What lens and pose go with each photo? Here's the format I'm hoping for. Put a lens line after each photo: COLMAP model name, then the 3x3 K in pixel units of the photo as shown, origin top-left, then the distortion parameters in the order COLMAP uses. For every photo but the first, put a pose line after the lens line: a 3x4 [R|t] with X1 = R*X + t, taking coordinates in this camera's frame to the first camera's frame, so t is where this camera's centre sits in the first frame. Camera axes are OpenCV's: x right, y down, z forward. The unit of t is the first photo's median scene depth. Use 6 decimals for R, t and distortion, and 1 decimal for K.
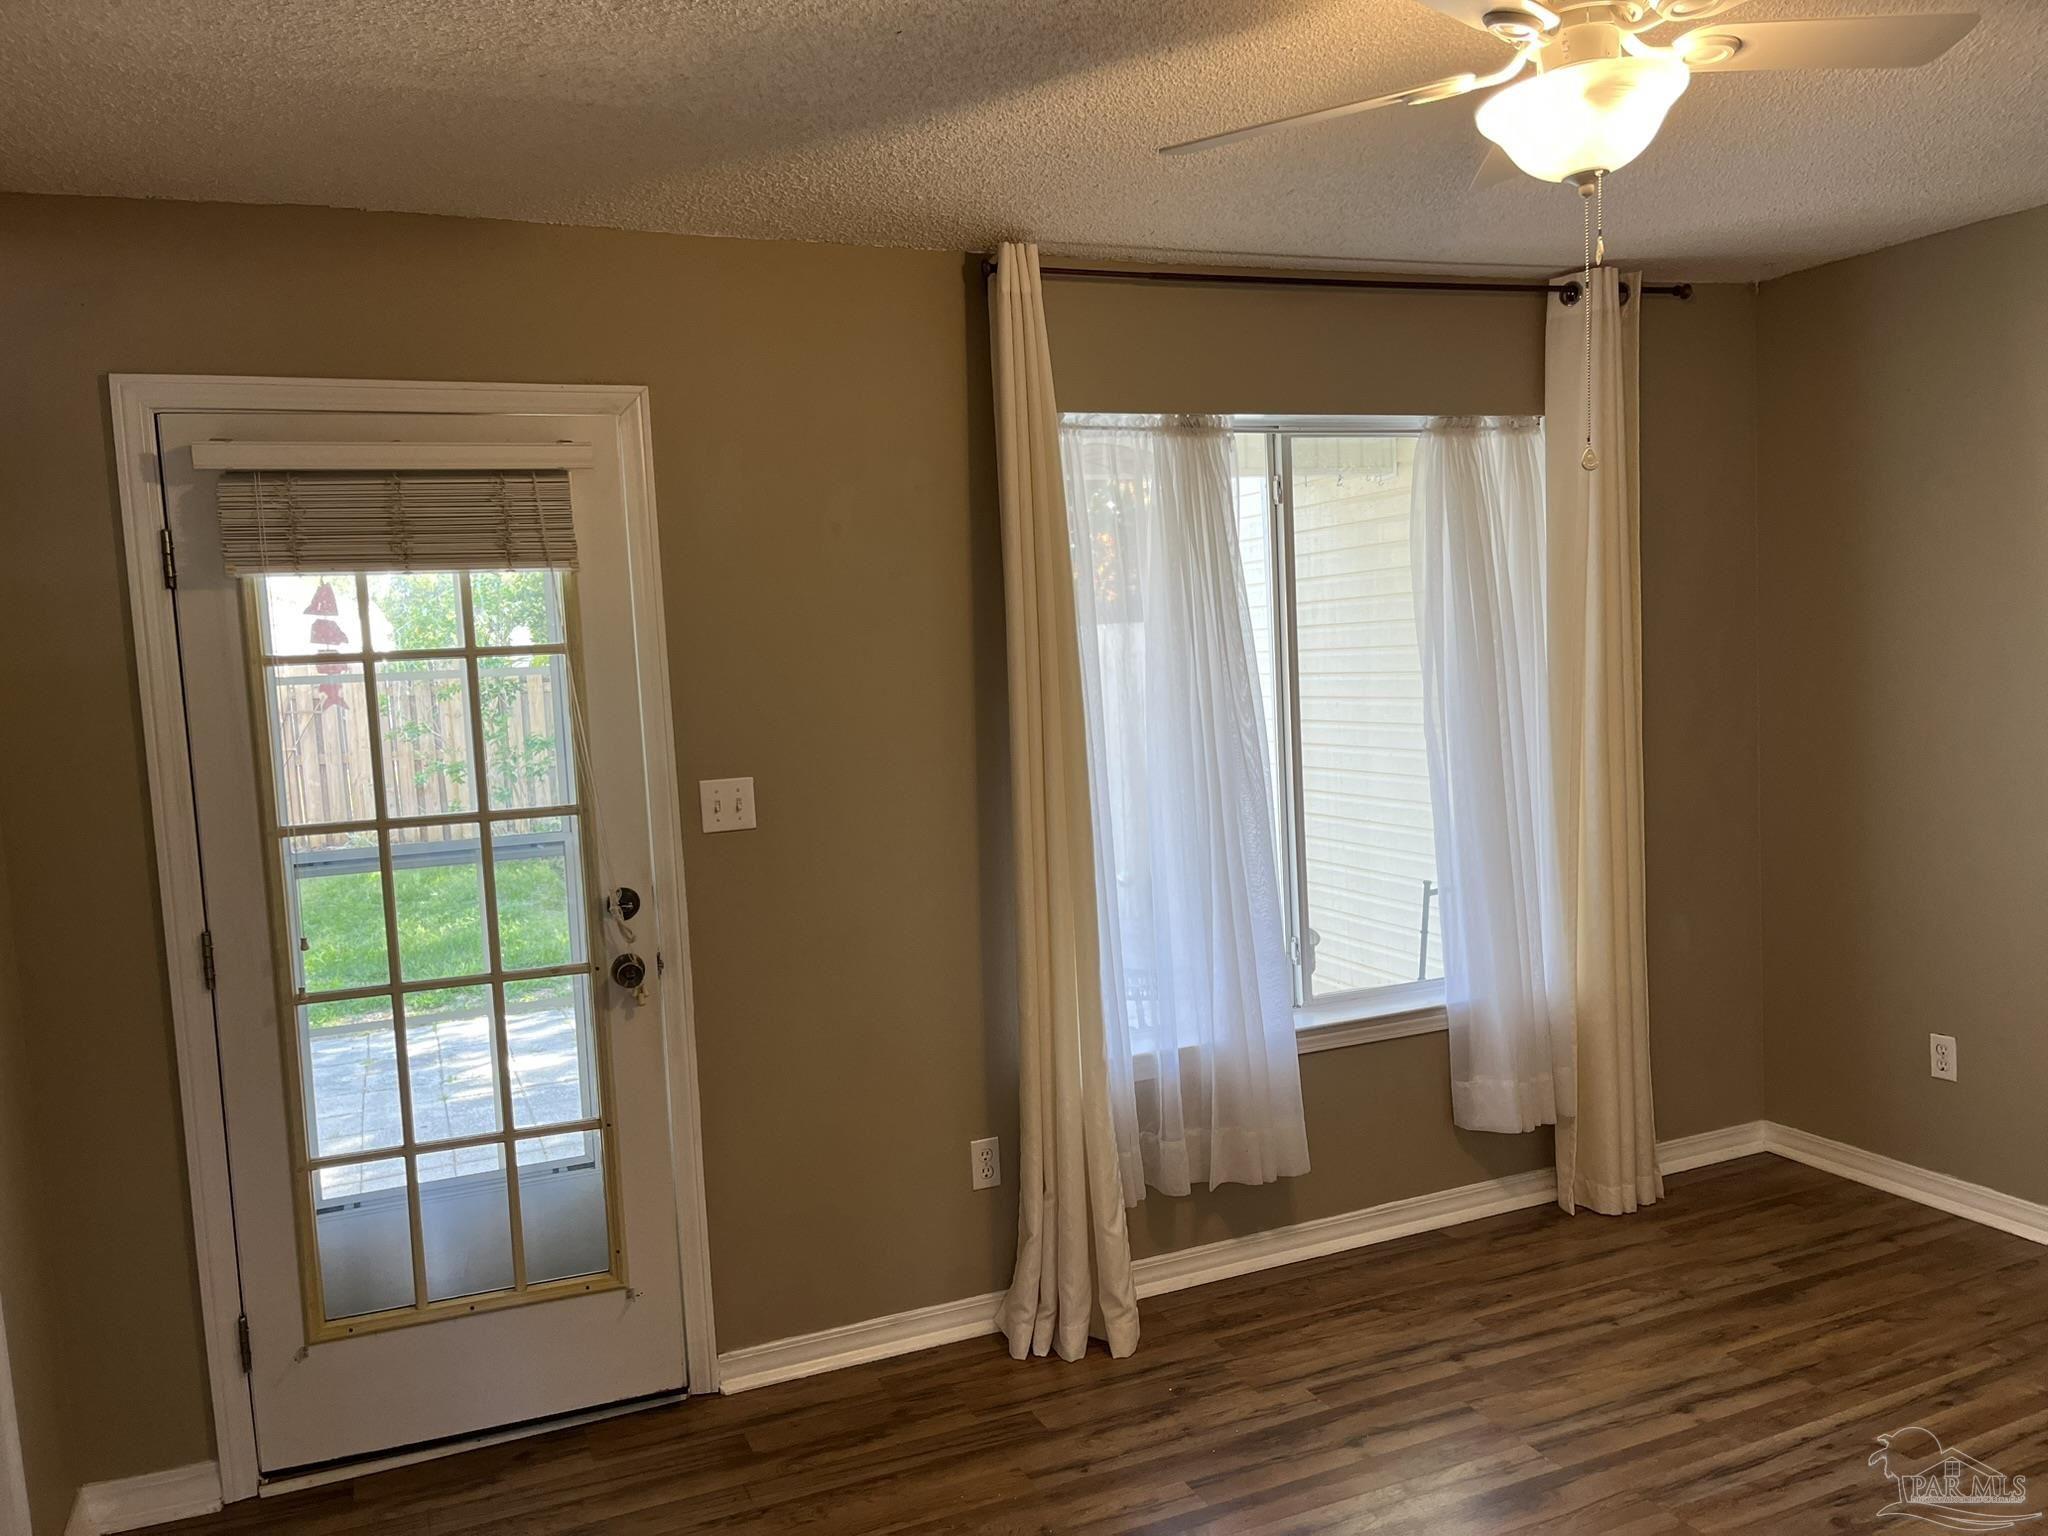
lens RADIAL K [[1560.5, 0, 1025.3], [0, 1560.5, 767.9], [0, 0, 1]] dist [0.057462, -0.066535]
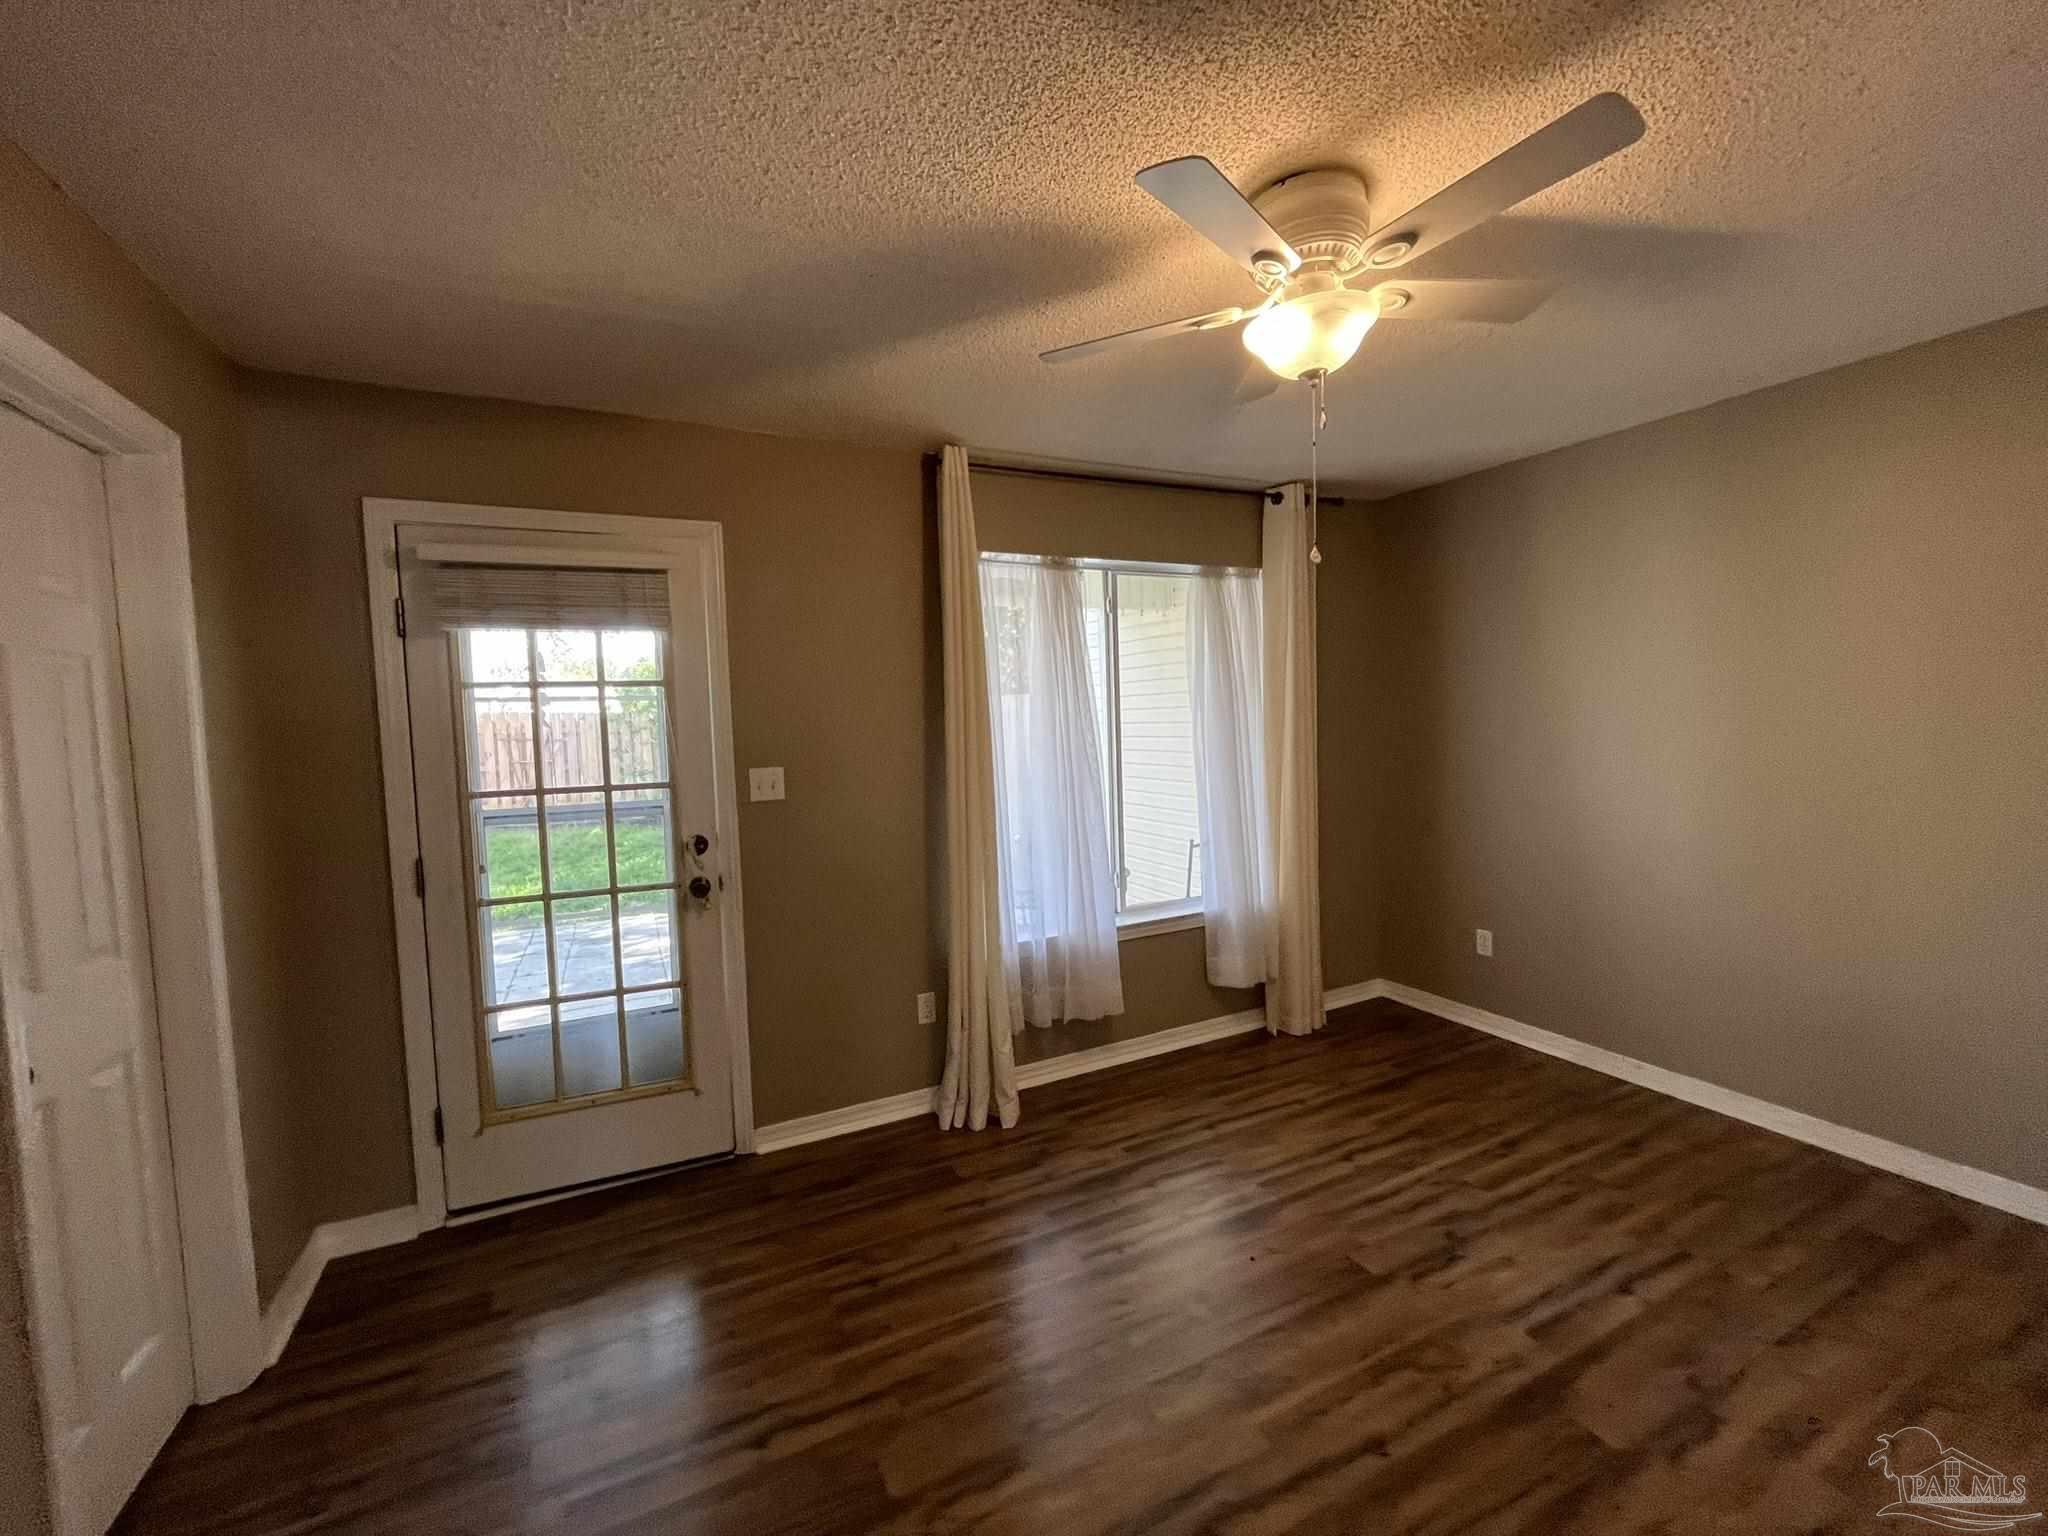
lens RADIAL K [[839.5, 0, 1011.1], [0, 839.5, 758.4], [0, 0, 1]] dist [-0.002904, 0.000796]
pose [[0.998580, 0.015886, 0.050857, 0.015068], [-0.014462, 0.999497, -0.028234, 0.017532], [-0.051279, 0.027459, 0.998307, 0.128286]]
